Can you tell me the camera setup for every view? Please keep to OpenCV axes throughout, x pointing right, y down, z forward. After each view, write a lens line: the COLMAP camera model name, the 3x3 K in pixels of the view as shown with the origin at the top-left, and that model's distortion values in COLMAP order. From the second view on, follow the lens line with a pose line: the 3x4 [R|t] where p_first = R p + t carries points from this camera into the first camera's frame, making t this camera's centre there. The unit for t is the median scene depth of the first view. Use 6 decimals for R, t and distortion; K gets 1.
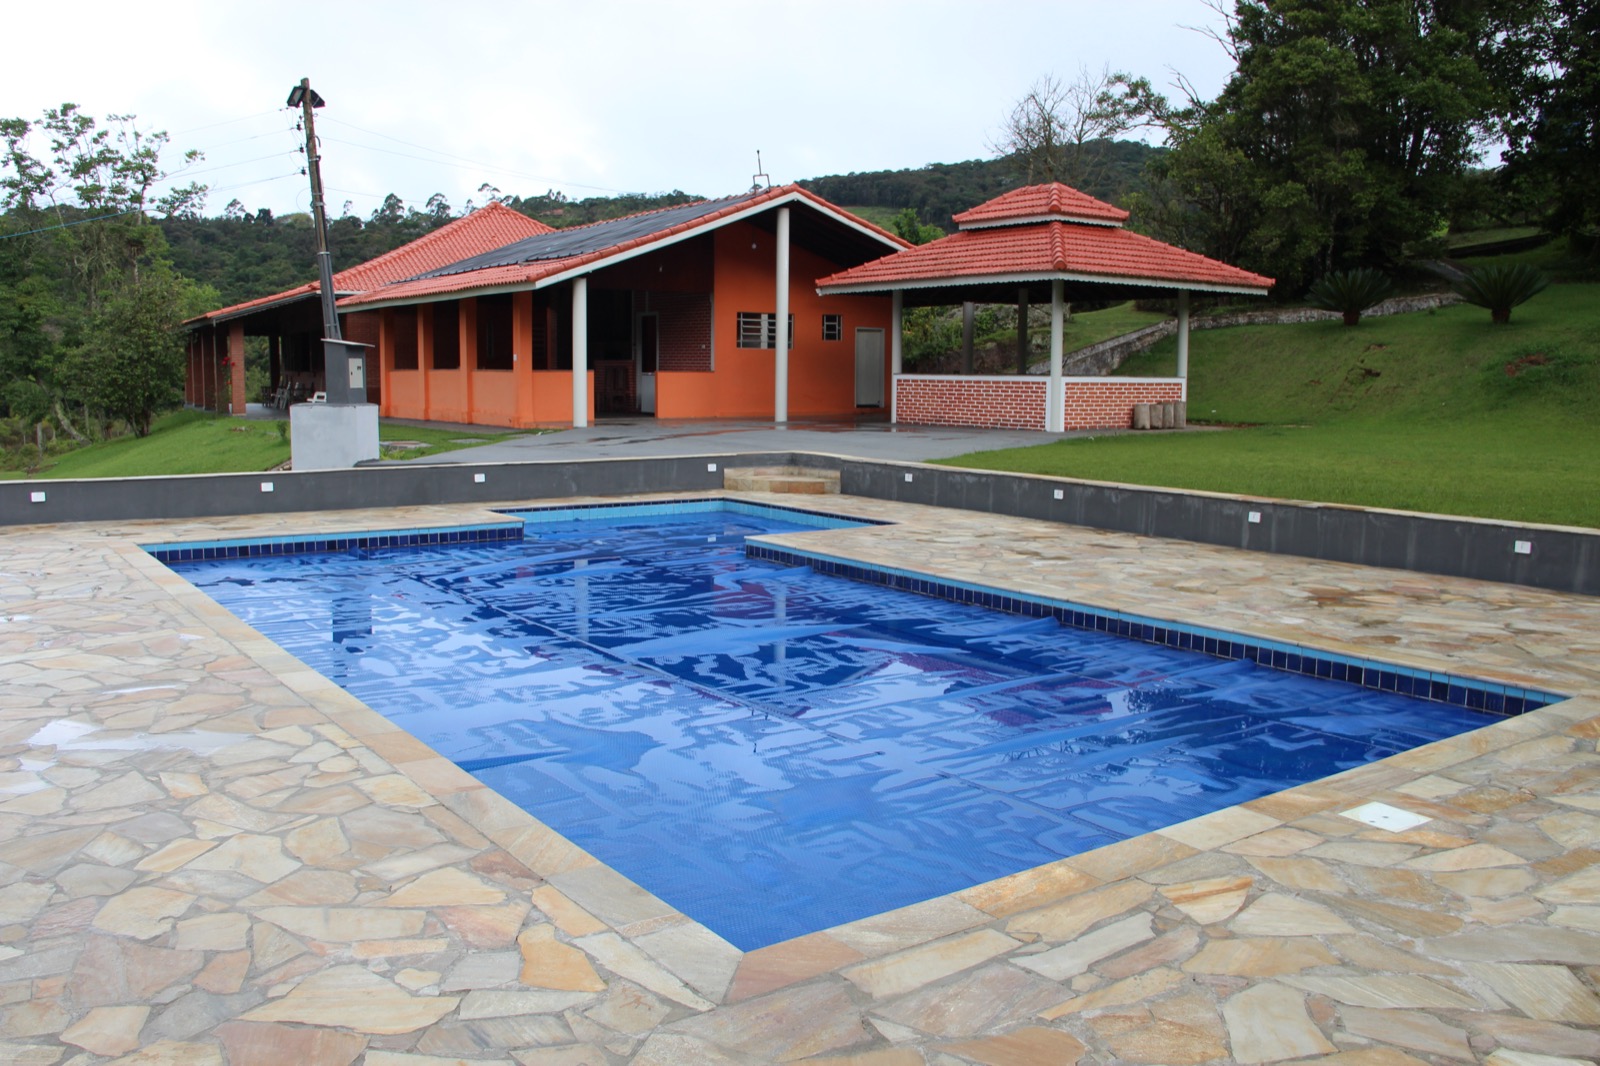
lens RADIAL K [[1376.6, 0, 798.5], [0, 1376.6, 532.3], [0, 0, 1]] dist [-0.144838, -0.008759]
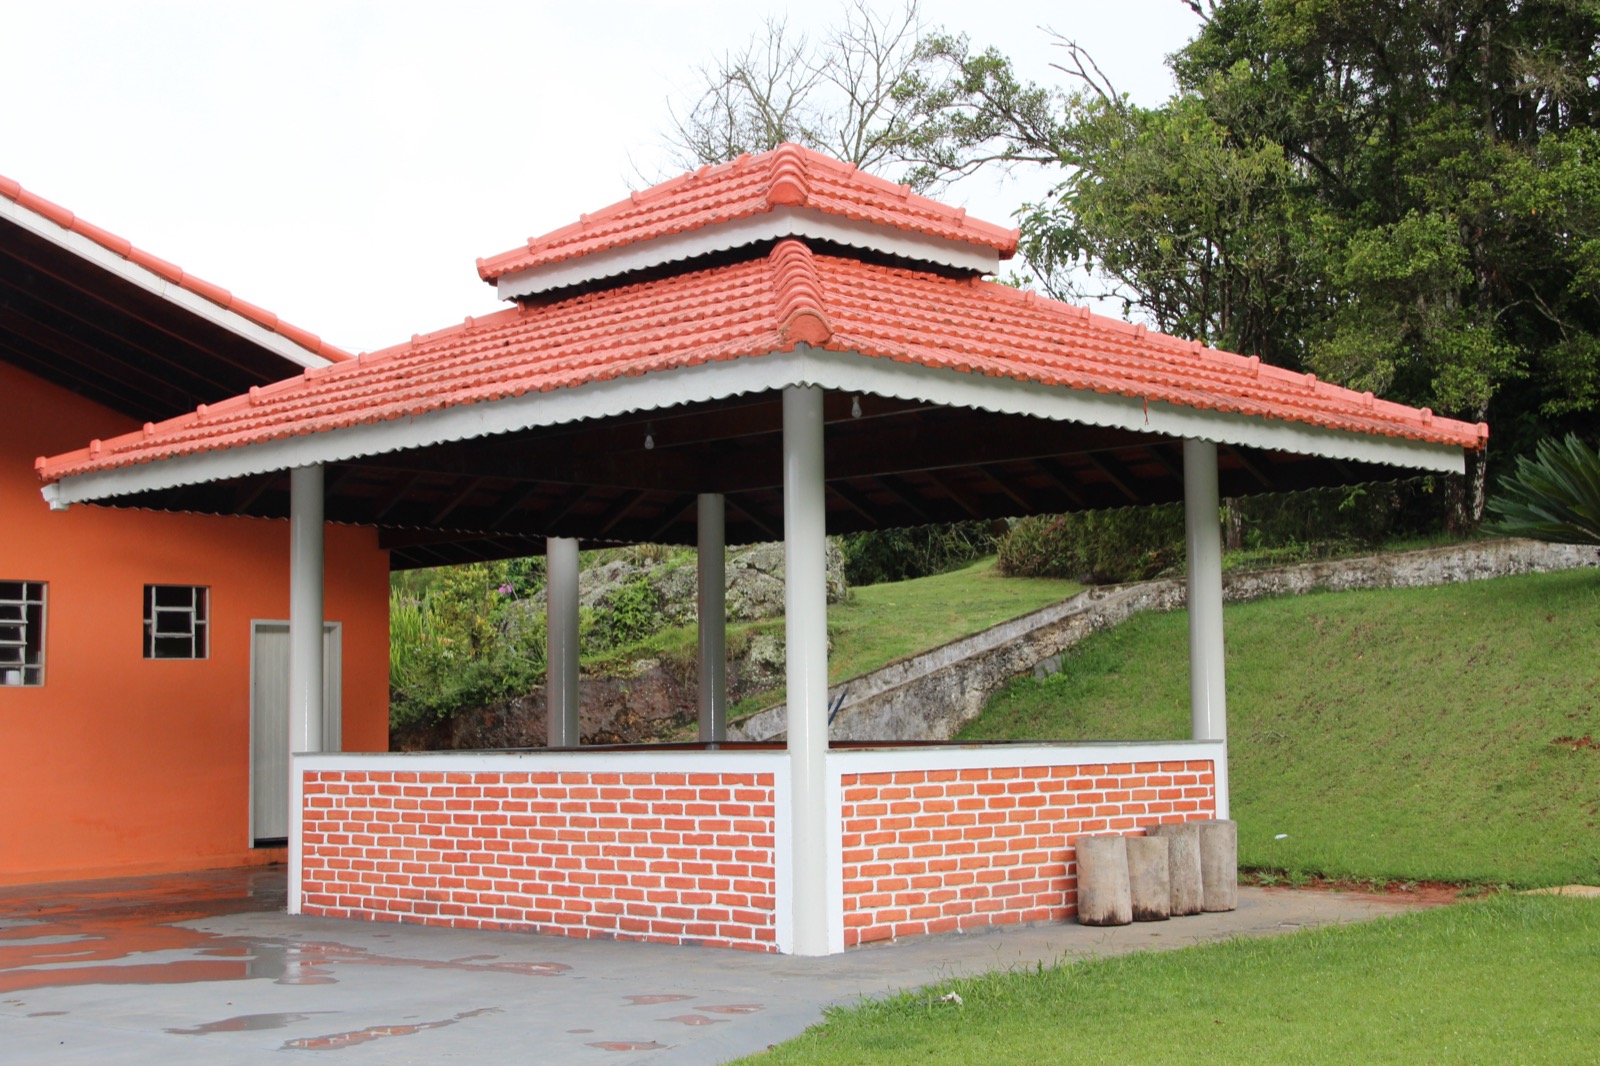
lens RADIAL K [[2316.3, 0, 799.9], [0, 2316.3, 532.3], [0, 0, 1]] dist [0.059432, 0.000000]
pose [[0.984419, -0.005648, 0.175747, 0.076844], [0.040770, 0.979578, -0.196890, -0.048176], [-0.171045, 0.200987, 0.964545, 0.395036]]
